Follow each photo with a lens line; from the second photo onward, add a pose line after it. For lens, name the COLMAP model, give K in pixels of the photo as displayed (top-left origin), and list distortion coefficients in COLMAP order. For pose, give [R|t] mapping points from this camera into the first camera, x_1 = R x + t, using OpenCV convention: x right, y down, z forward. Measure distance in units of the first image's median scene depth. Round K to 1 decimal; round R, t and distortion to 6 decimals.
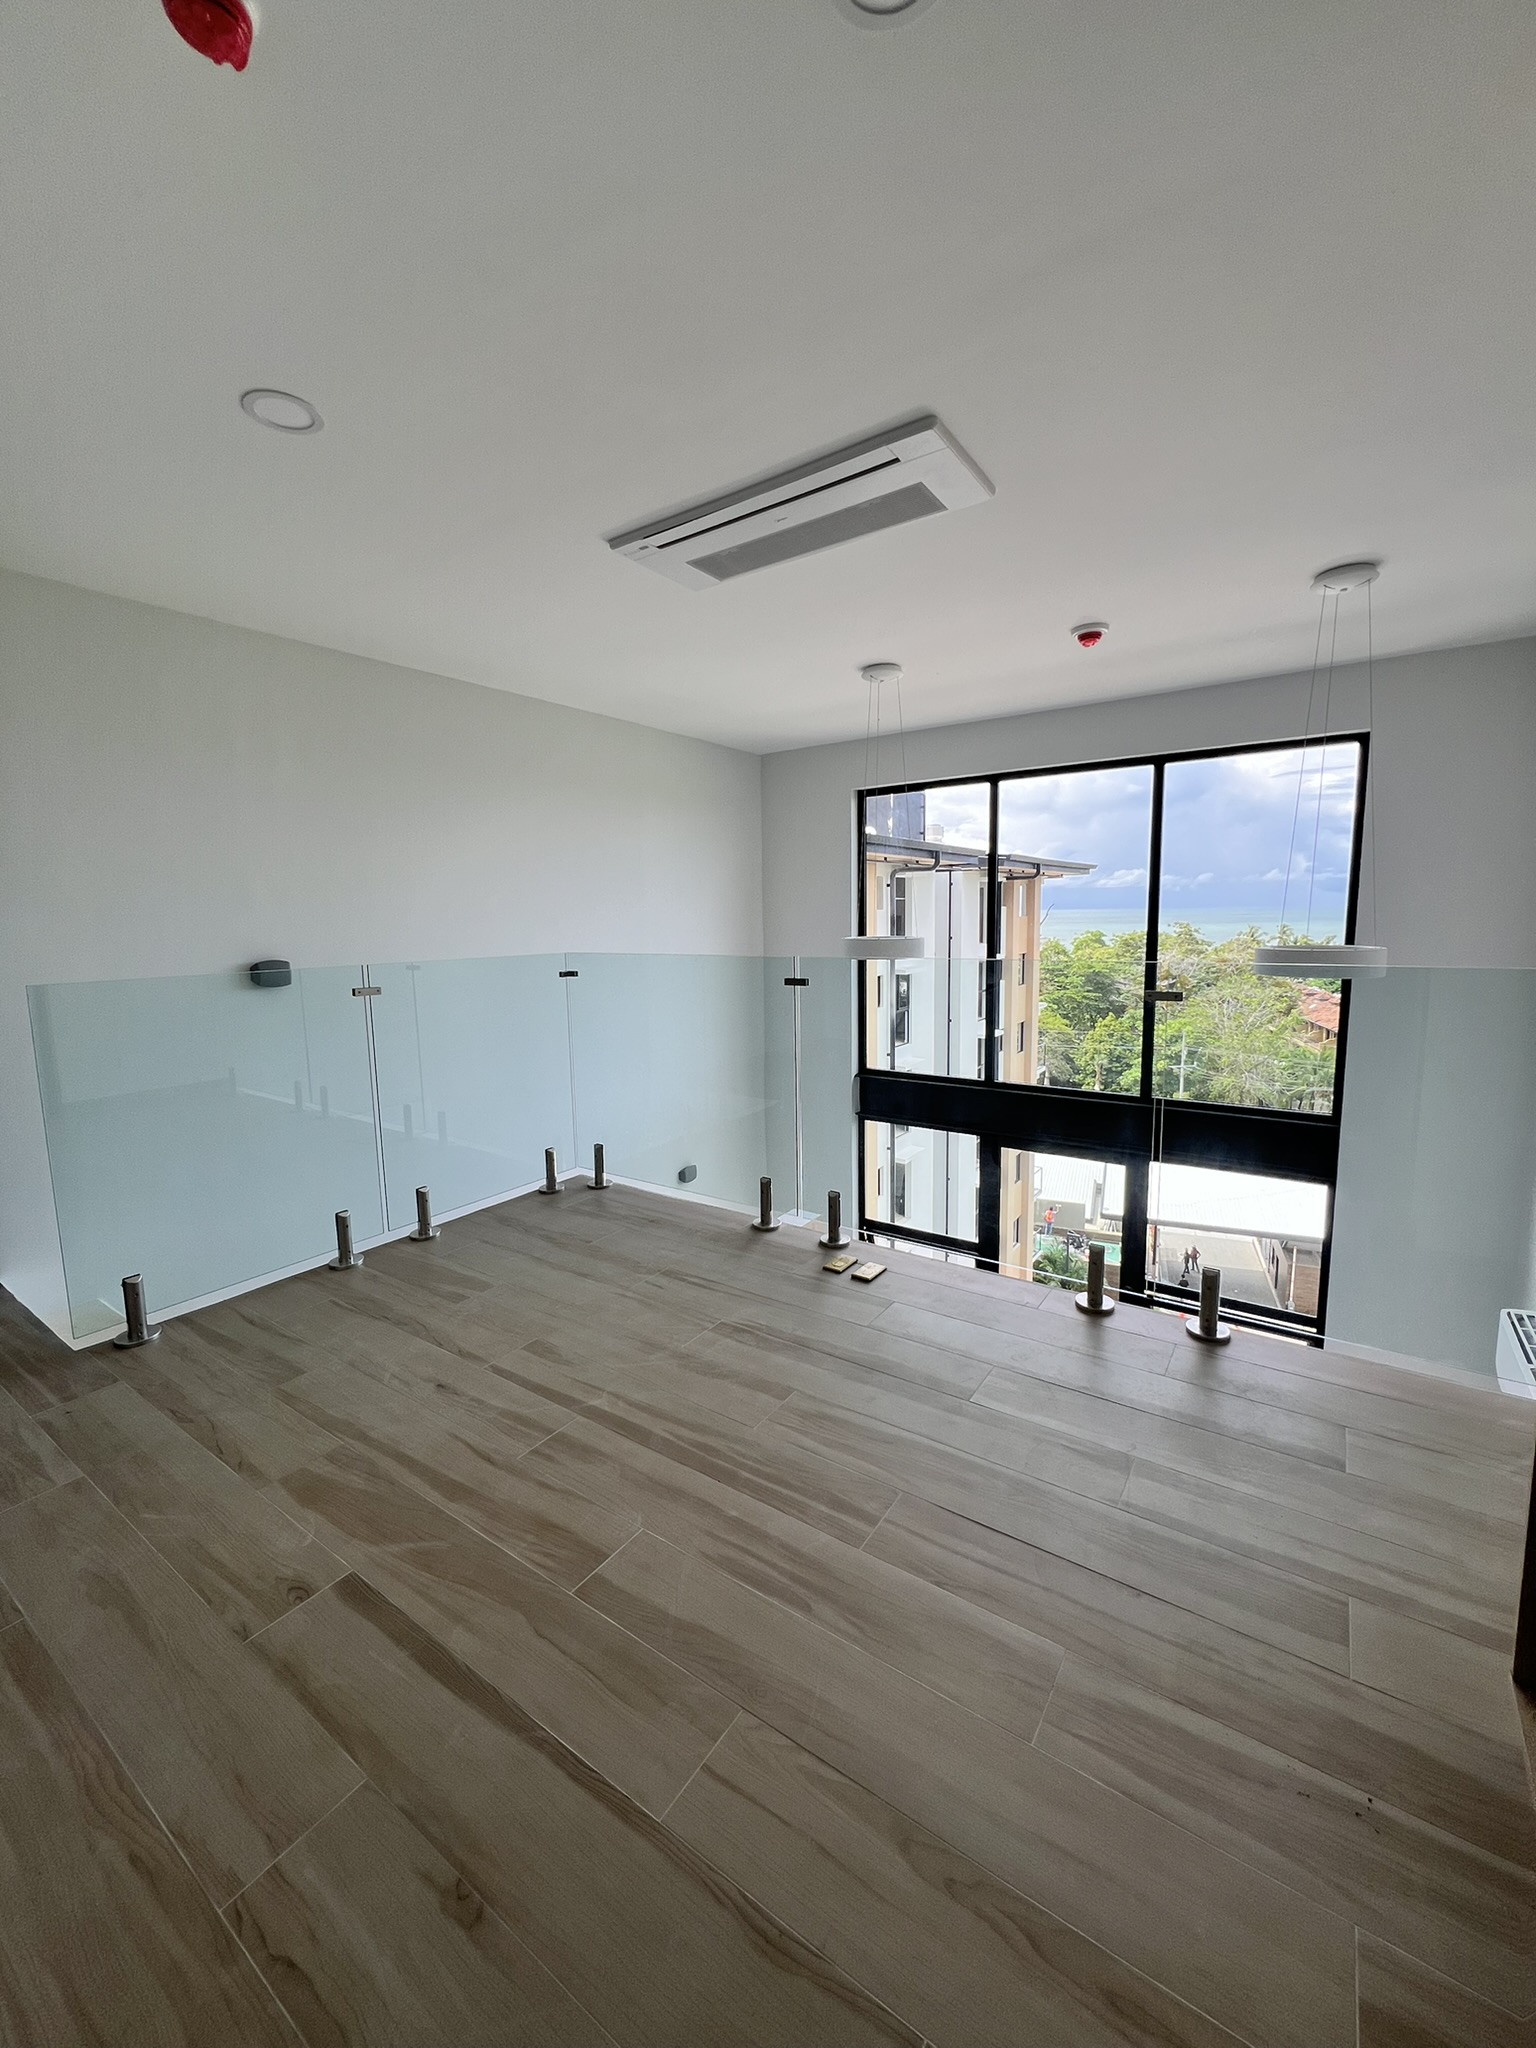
lens RADIAL K [[819.4, 0, 768.0], [0, 819.4, 1024.0], [0, 0, 1]] dist [0.008641, 0.000481]
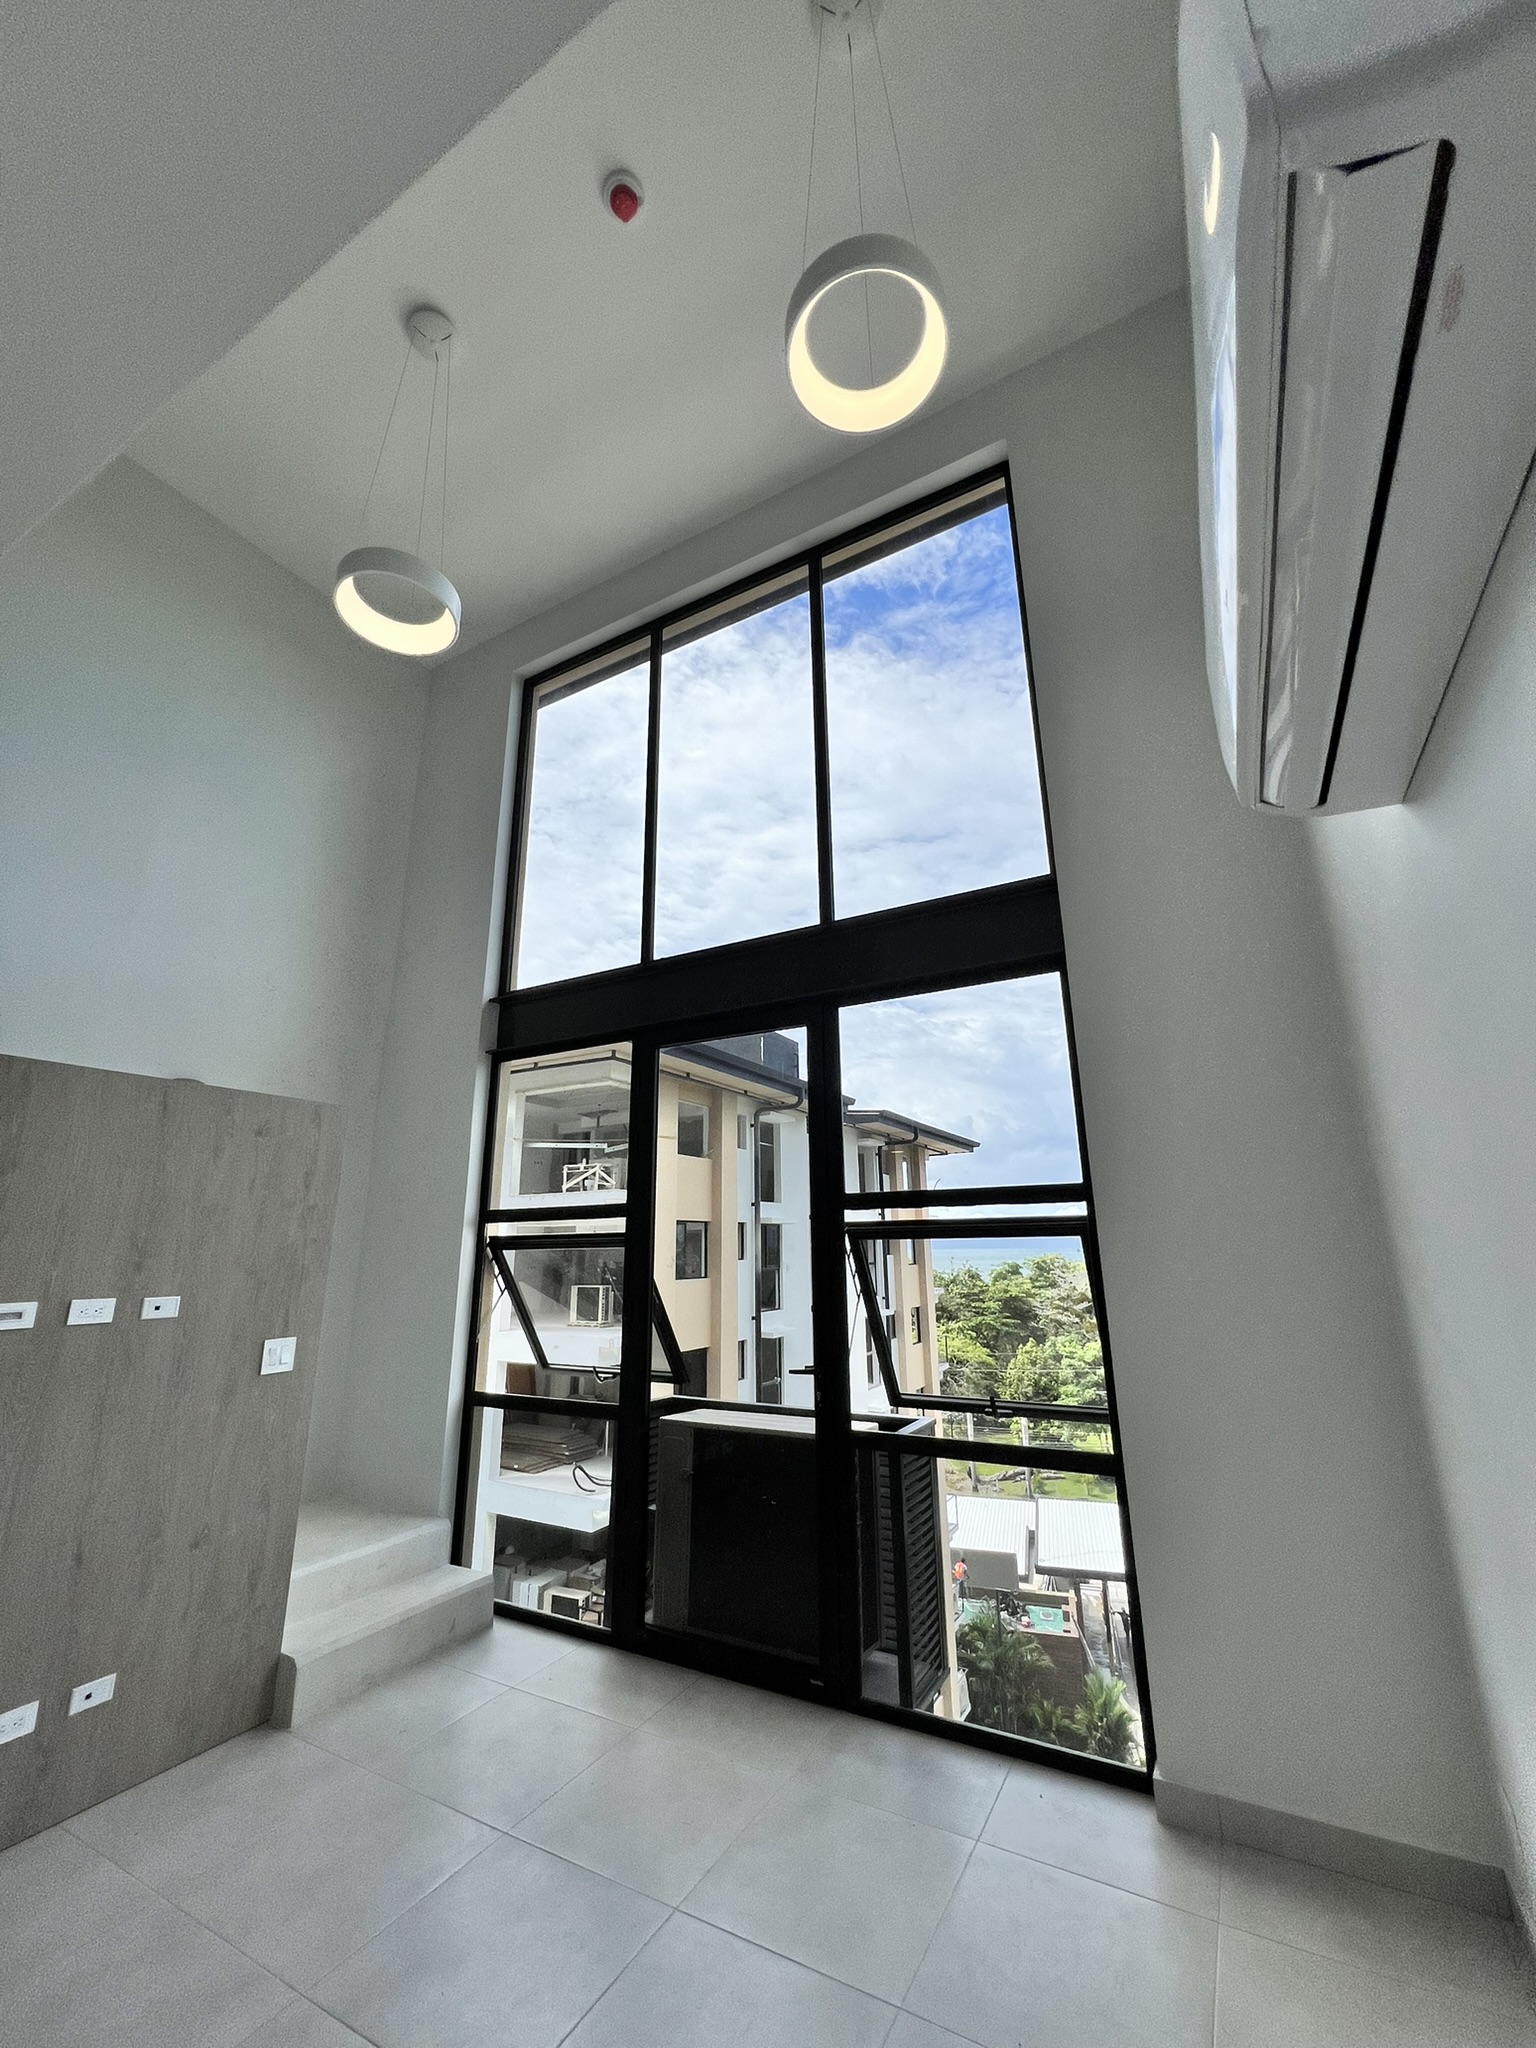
lens RADIAL K [[824.1, 0, 768.0], [0, 824.1, 1024.0], [0, 0, 1]] dist [0.001181, 0.000126]
pose [[0.995496, 0.032445, 0.089079, 0.640913], [0.005713, 0.917375, -0.397983, 0.836270], [-0.094632, 0.396699, 0.913058, 0.714190]]
